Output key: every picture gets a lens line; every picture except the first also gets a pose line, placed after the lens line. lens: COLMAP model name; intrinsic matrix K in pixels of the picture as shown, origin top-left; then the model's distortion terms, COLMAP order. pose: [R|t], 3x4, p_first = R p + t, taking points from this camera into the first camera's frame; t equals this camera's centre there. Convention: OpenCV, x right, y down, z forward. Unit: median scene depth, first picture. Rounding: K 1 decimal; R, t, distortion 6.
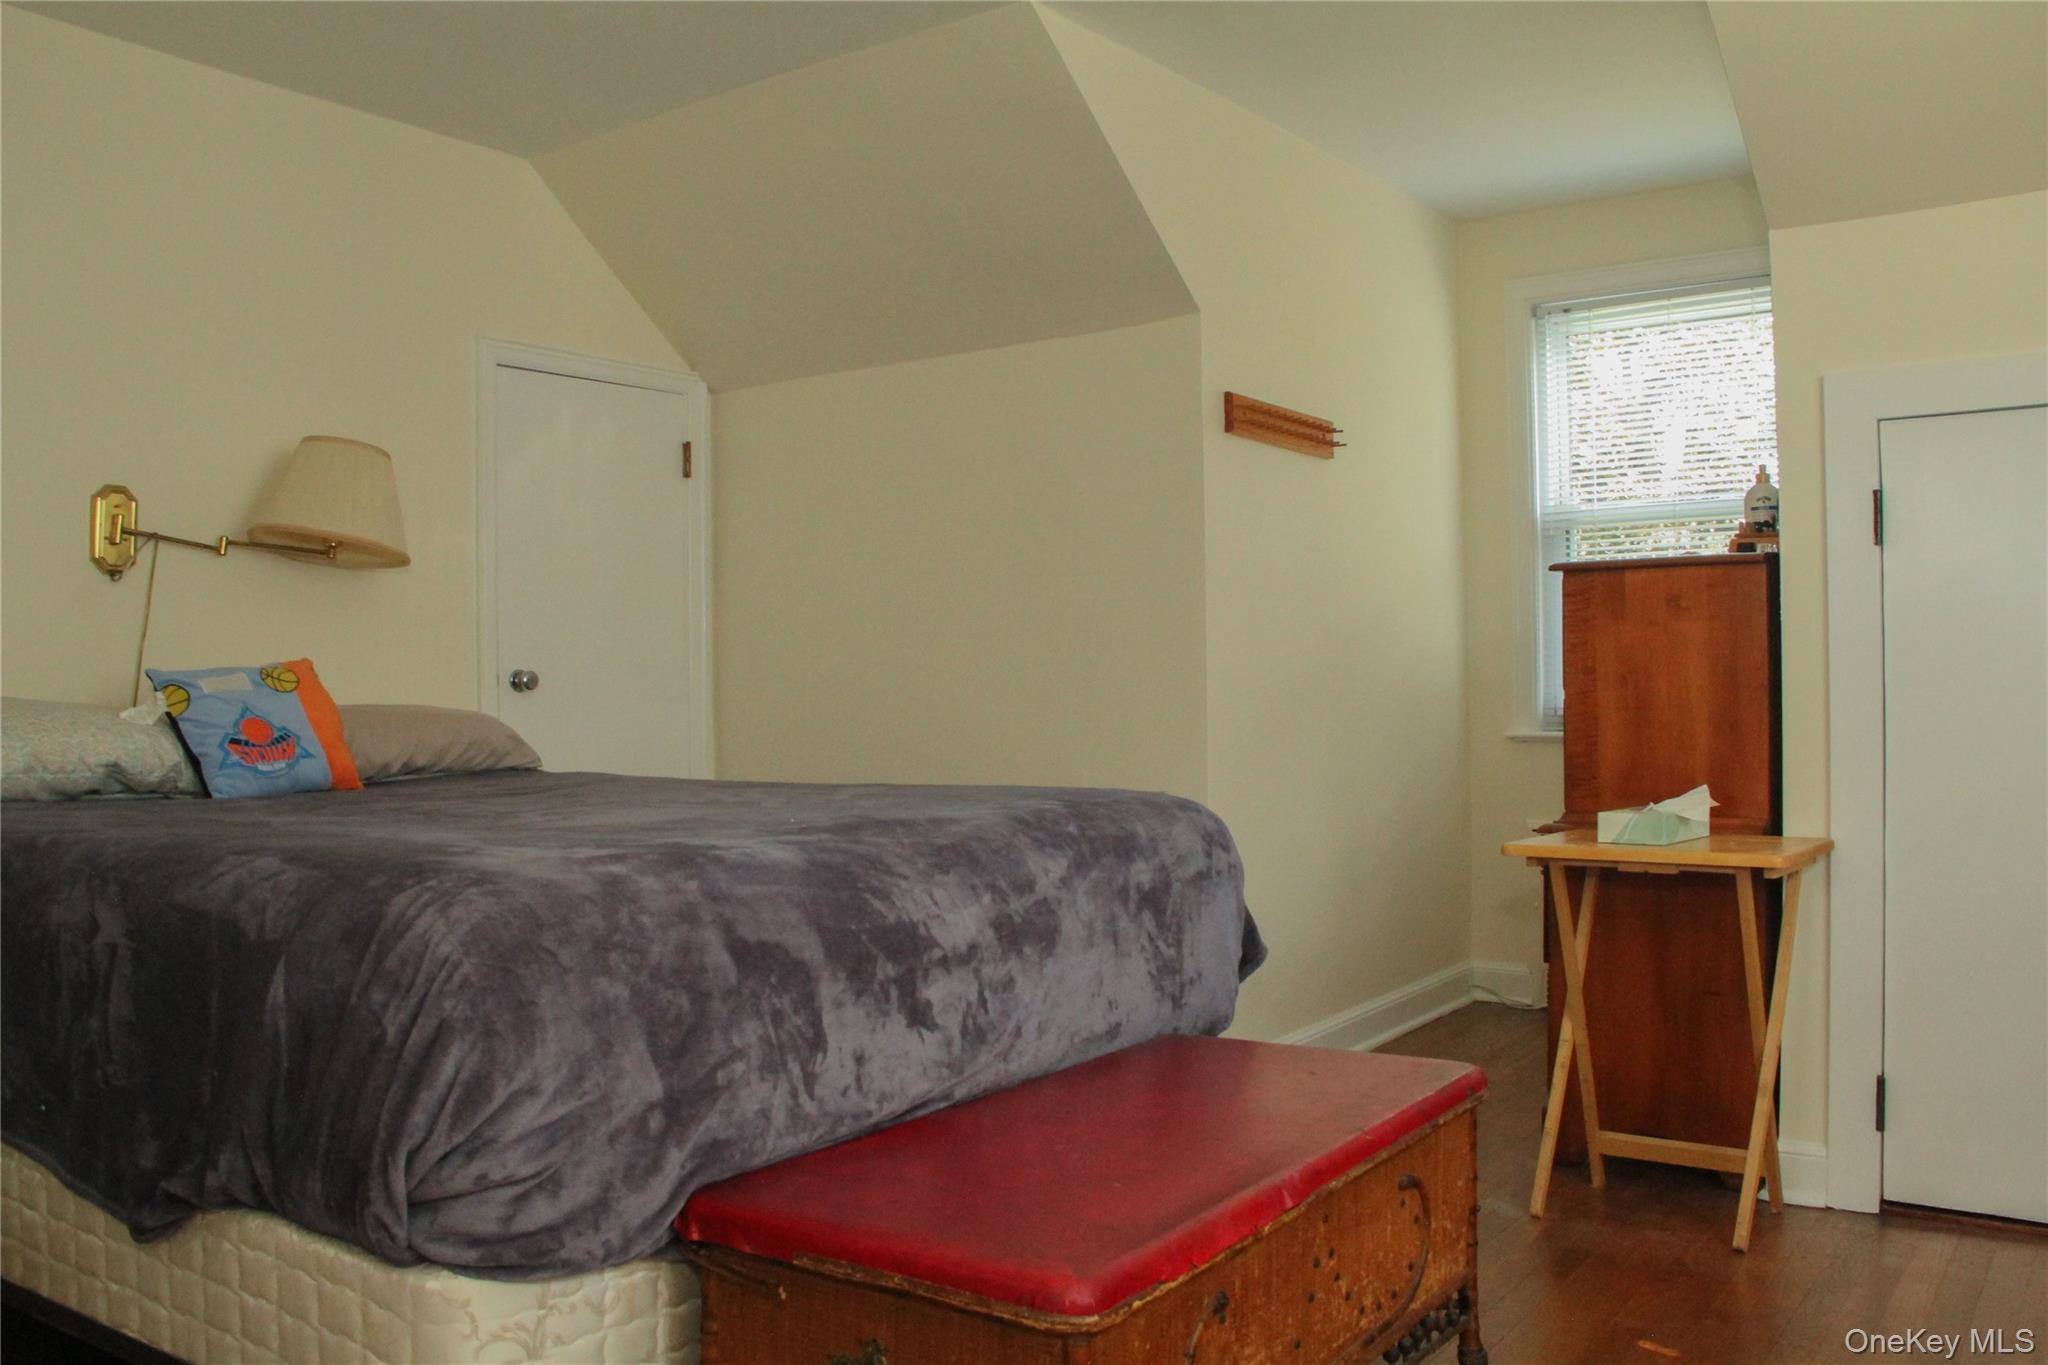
lens RADIAL K [[1718.3, 0, 1003.8], [0, 1718.3, 681.6], [0, 0, 1]] dist [-0.183691, 0.151763]
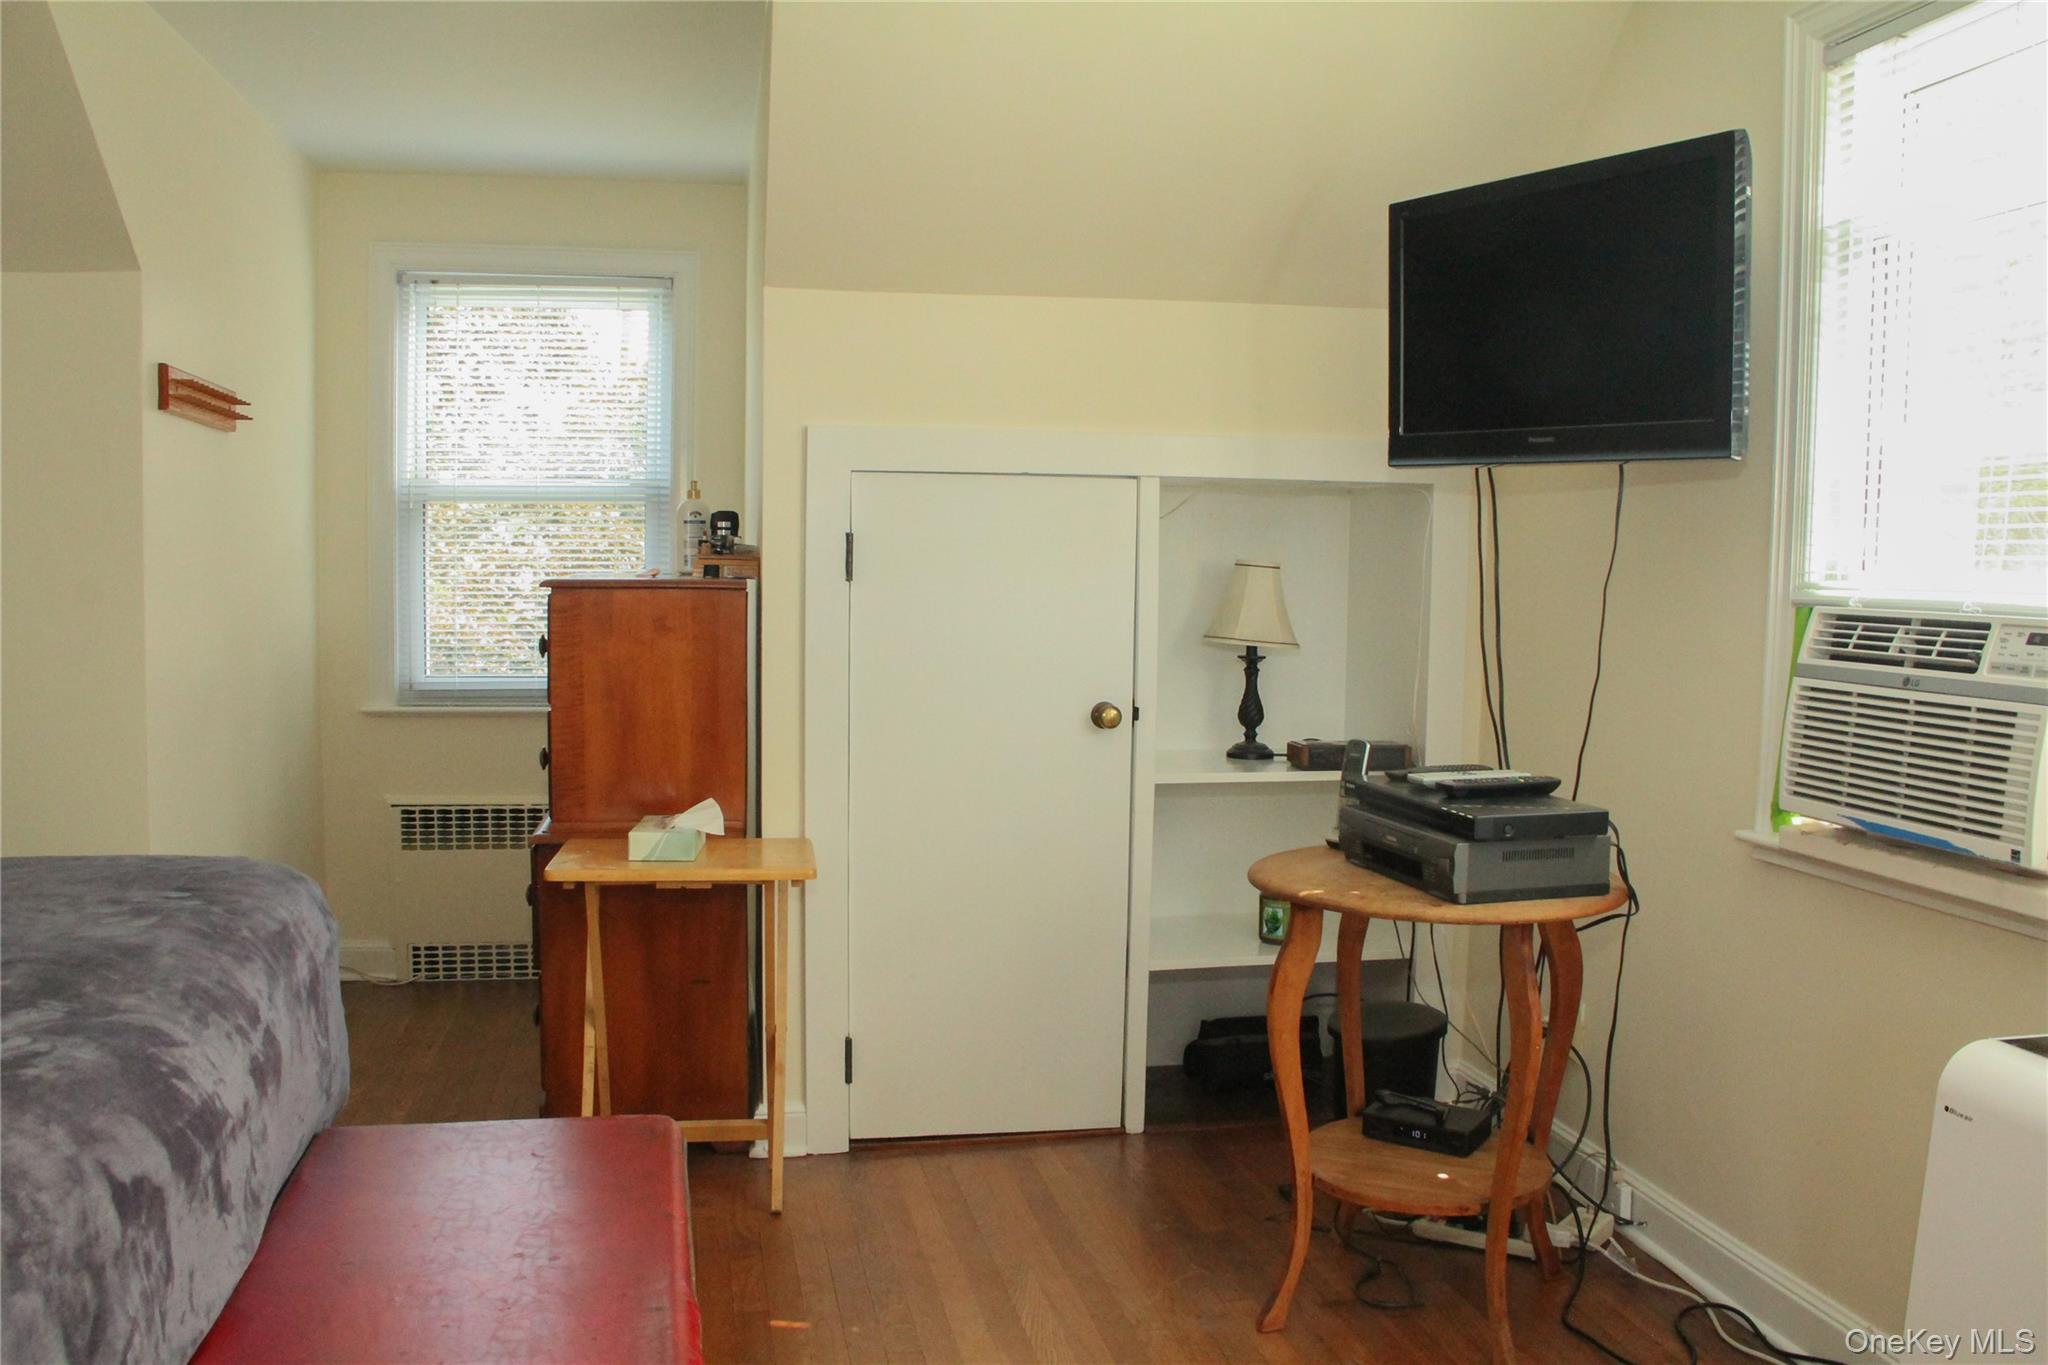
lens RADIAL K [[1718.3, 0, 1003.8], [0, 1718.3, 681.6], [0, 0, 1]] dist [-0.183691, 0.151763]
pose [[0.672846, -0.031167, 0.739126, -0.270218], [-0.024329, 0.997639, 0.064215, -0.089728], [-0.739383, -0.061189, 0.670499, 0.116304]]
